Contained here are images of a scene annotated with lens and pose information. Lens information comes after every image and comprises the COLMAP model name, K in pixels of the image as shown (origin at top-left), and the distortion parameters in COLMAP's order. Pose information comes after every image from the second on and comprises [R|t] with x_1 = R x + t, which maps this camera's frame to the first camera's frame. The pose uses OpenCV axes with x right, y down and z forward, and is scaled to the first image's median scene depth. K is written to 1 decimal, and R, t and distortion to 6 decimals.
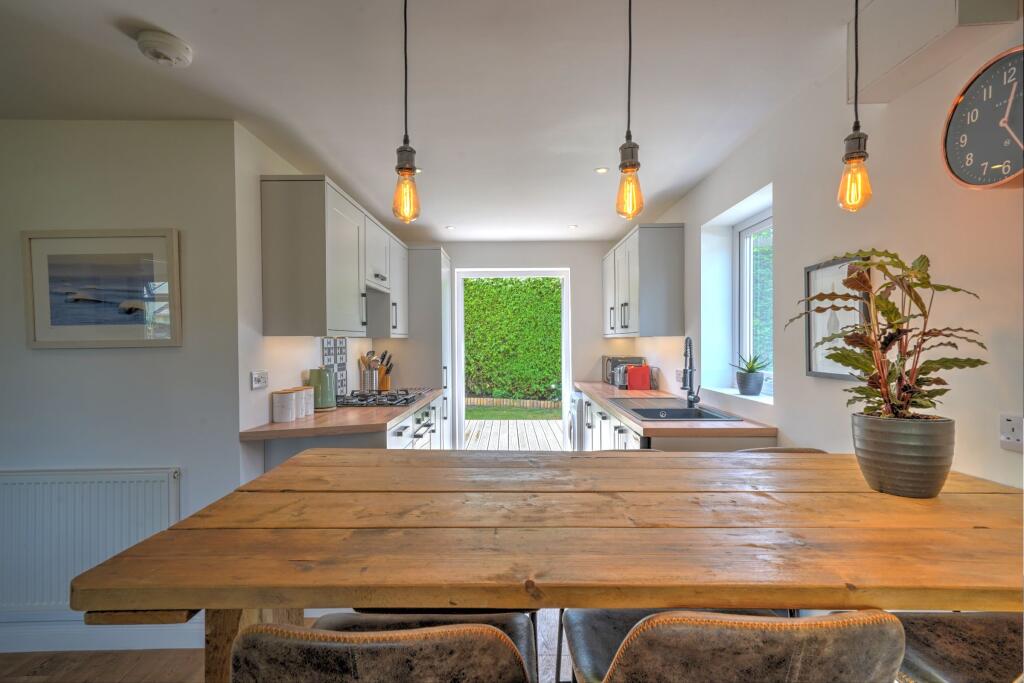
lens RADIAL K [[504.3, 0, 512.0], [0, 504.3, 341.5], [0, 0, 1]] dist [0.025464, 0.000231]
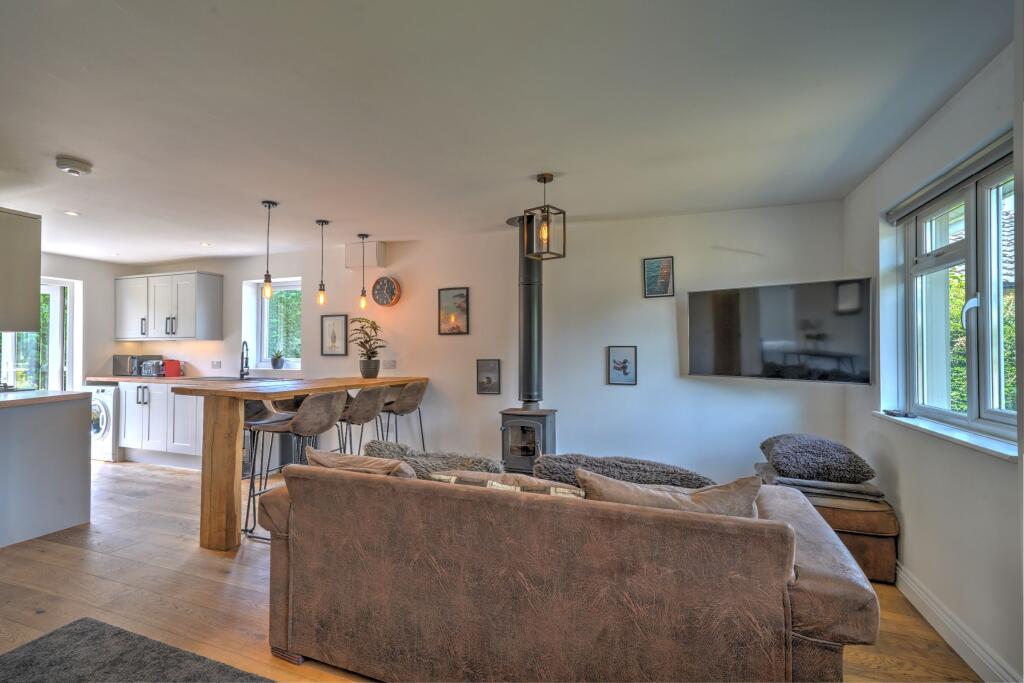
lens RADIAL K [[468.4, 0, 510.7], [0, 468.4, 343.5], [0, 0, 1]] dist [0.013889, -0.000350]
pose [[0.363428, 0.021254, 0.931380, -0.674606], [-0.002680, 0.999759, -0.021768, 0.027051], [-0.931618, 0.005415, 0.363397, -0.409787]]
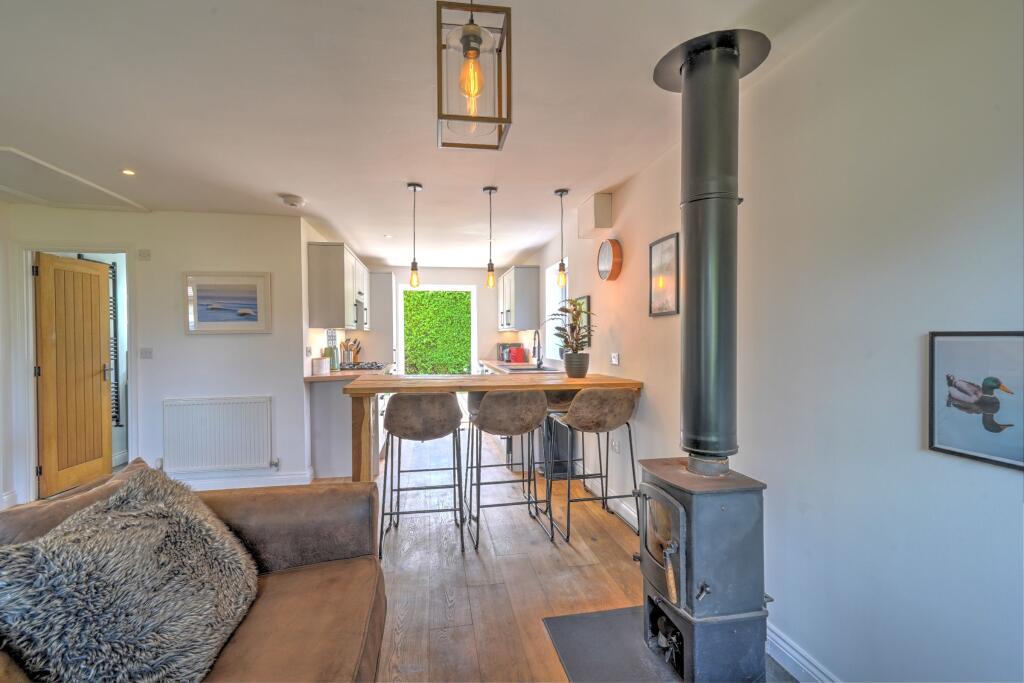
lens RADIAL K [[468.4, 0, 510.7], [0, 468.4, 343.5], [0, 0, 1]] dist [0.013889, -0.000350]
pose [[0.984068, -0.001961, 0.177784, -0.041973], [-0.000318, 0.999918, 0.012790, 0.014344], [-0.177795, -0.012643, 0.983986, -0.506511]]
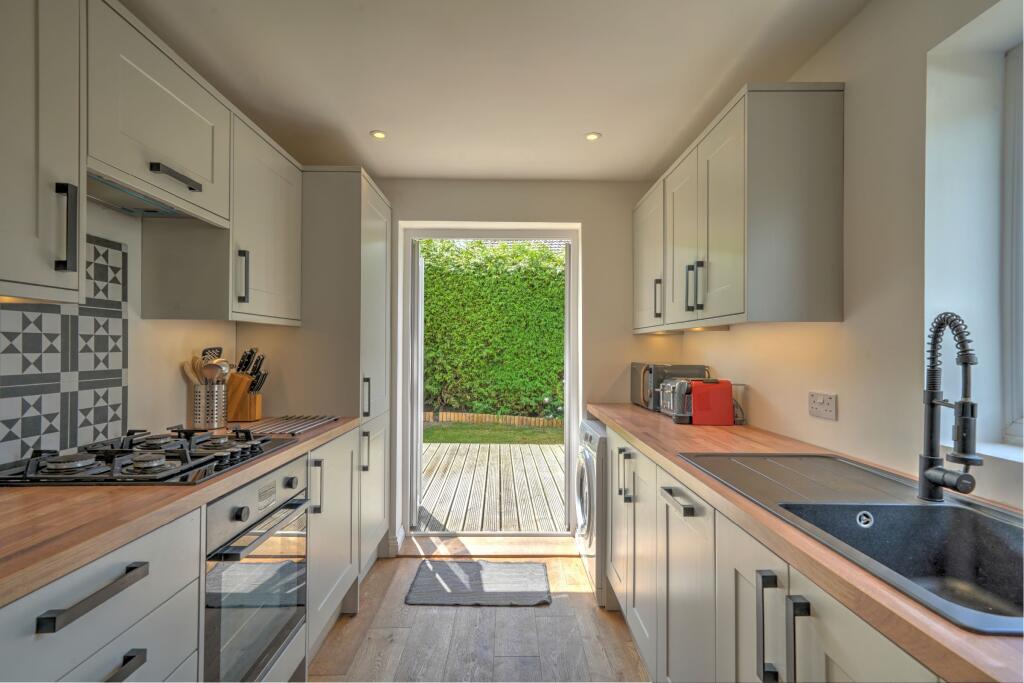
lens RADIAL K [[496.3, 0, 509.6], [0, 496.3, 343.4], [0, 0, 1]] dist [0.014947, 0.000371]
pose [[0.999813, 0.013142, 0.014153, 0.021998], [-0.012986, 0.999854, -0.011086, 0.015931], [-0.014296, 0.010901, 0.999838, 0.468839]]
